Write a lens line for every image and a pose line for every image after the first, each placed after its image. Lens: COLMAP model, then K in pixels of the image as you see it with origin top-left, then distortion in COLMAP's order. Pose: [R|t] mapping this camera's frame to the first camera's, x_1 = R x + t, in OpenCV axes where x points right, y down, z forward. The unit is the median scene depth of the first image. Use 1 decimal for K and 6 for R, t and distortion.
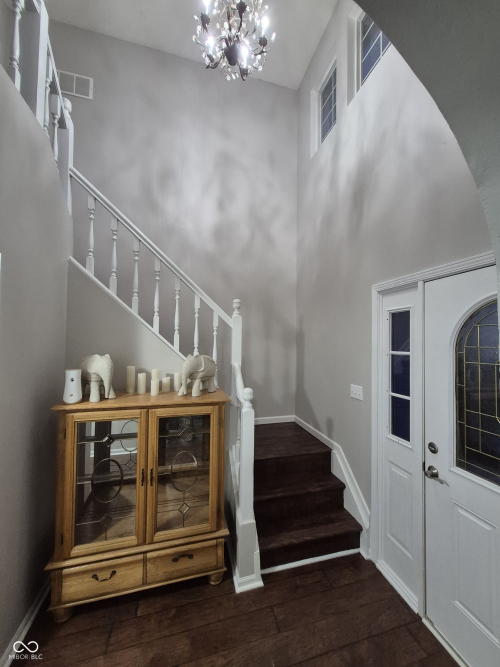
lens RADIAL K [[262.1, 0, 259.5], [0, 262.1, 335.2], [0, 0, 1]] dist [0.008203, 0.000389]
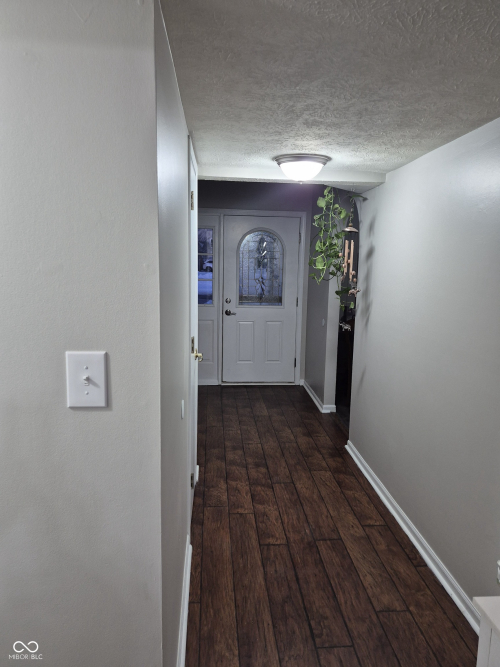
lens RADIAL K [[461.1, 0, 250.4], [0, 461.1, 322.2], [0, 0, 1]] dist [0.099081, -0.105552]
pose [[0.200148, -0.143933, 0.969136, -2.364417], [-0.043692, 0.986855, 0.155588, 0.023587], [-0.978791, -0.073484, 0.191228, 0.112484]]
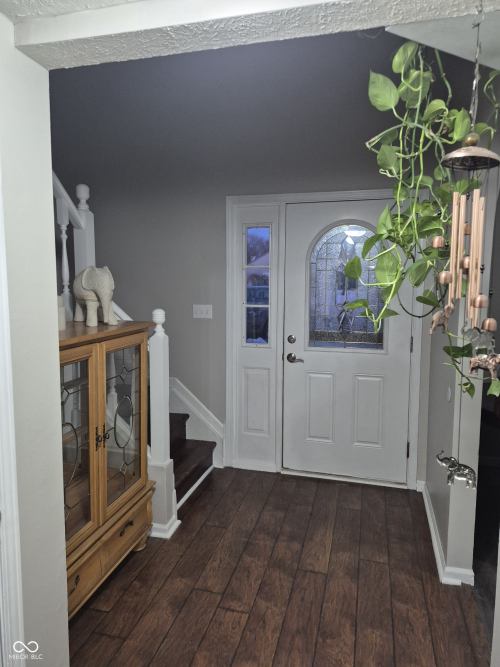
lens RADIAL K [[461.1, 0, 250.4], [0, 461.1, 322.2], [0, 0, 1]] dist [0.099081, -0.105552]
pose [[0.515080, -0.096417, 0.851702, -1.137390], [-0.020280, 0.992004, 0.124564, 0.059864], [-0.856902, -0.081433, 0.509006, 0.031586]]
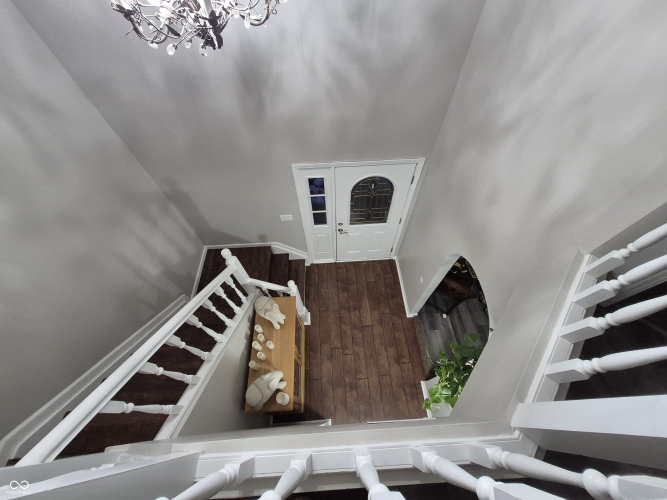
lens RADIAL K [[262.1, 0, 336.1], [0, 262.1, 241.5], [0, 0, 1]] dist [0.008203, 0.000389]
pose [[0.218019, -0.821236, 0.527295, -0.604977], [-0.012341, 0.537929, 0.842900, -1.237666], [-0.975866, -0.190276, 0.107144, 0.639799]]
